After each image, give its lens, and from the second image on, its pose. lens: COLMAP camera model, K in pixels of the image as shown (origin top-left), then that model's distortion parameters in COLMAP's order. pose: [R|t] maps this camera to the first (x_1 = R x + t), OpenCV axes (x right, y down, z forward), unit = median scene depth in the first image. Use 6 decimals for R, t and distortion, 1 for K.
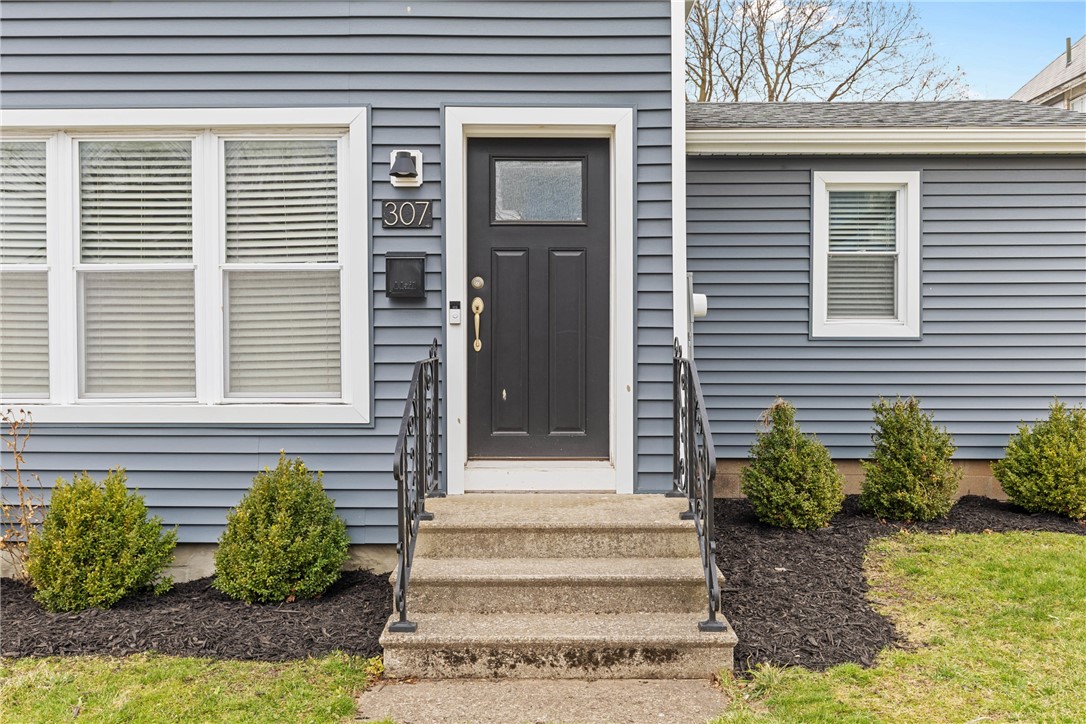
lens RADIAL K [[906.4, 0, 545.3], [0, 906.4, 360.5], [0, 0, 1]] dist [0.011936, -0.012634]
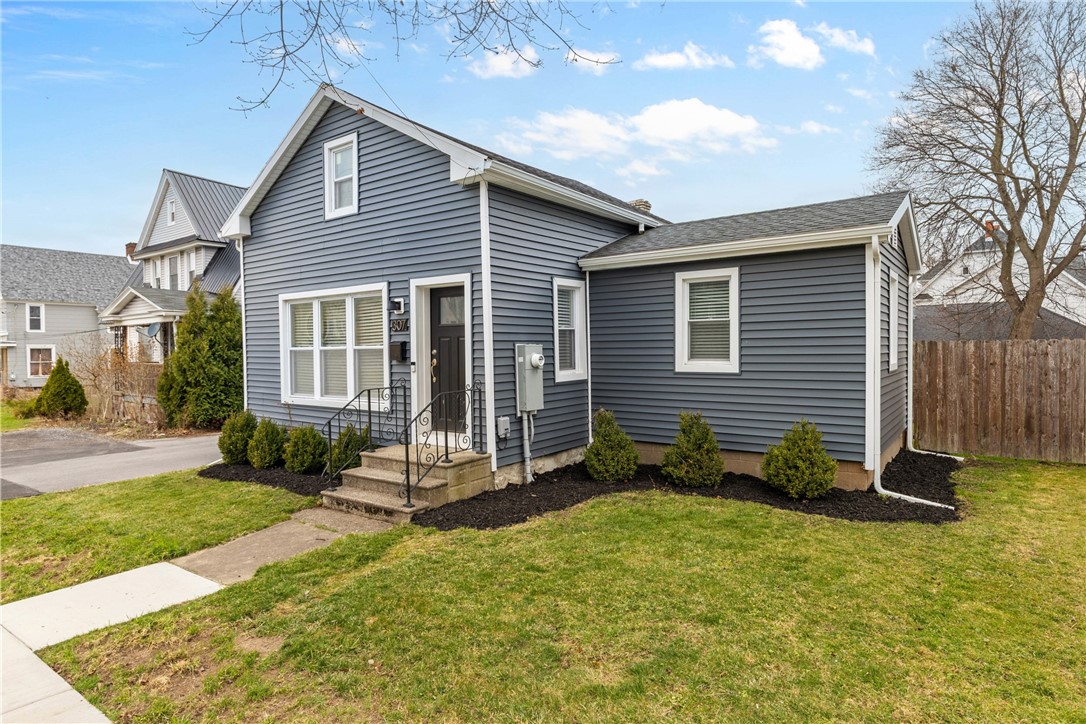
lens RADIAL K [[614.7, 0, 539.5], [0, 614.7, 358.7], [0, 0, 1]] dist [0.005670, -0.001050]
pose [[0.807667, 0.000714, -0.589638, 1.087439], [0.001542, 0.999993, 0.003323, -0.077546], [0.589636, -0.003593, 0.807661, -0.087601]]
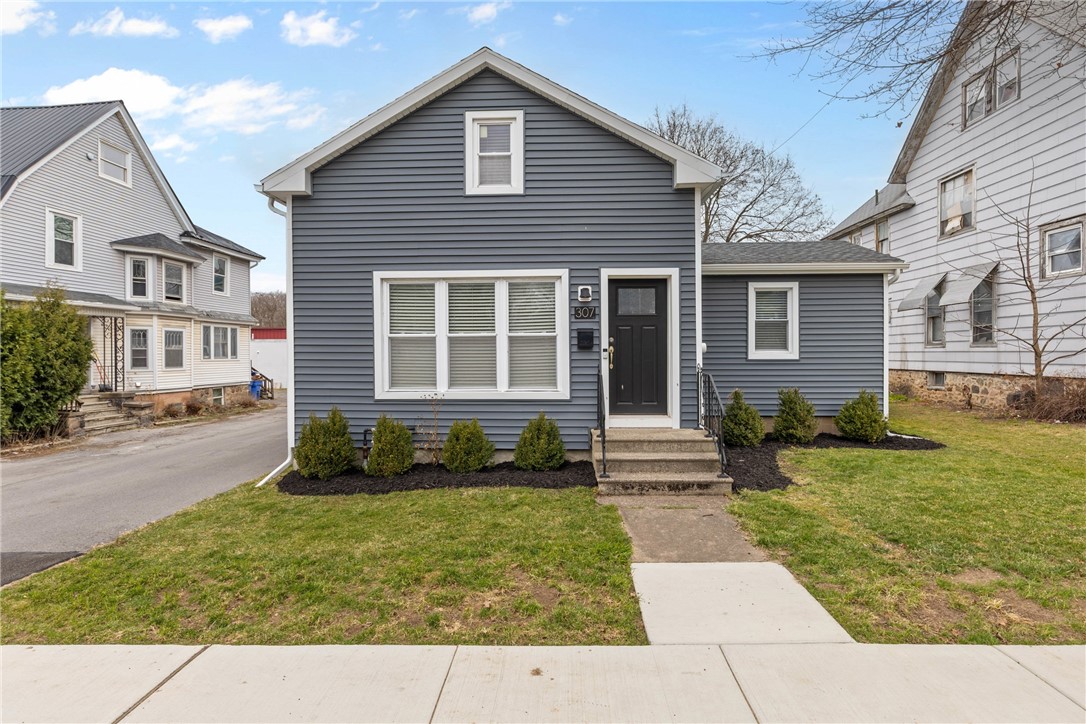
lens RADIAL K [[558.4, 0, 541.6], [0, 558.4, 358.9], [0, 0, 1]] dist [-0.000192, -0.000049]
pose [[0.999489, -0.003373, -0.031783, -0.219264], [0.003202, 0.999980, -0.005426, -0.030139], [0.031801, 0.005321, 0.999480, -0.483843]]
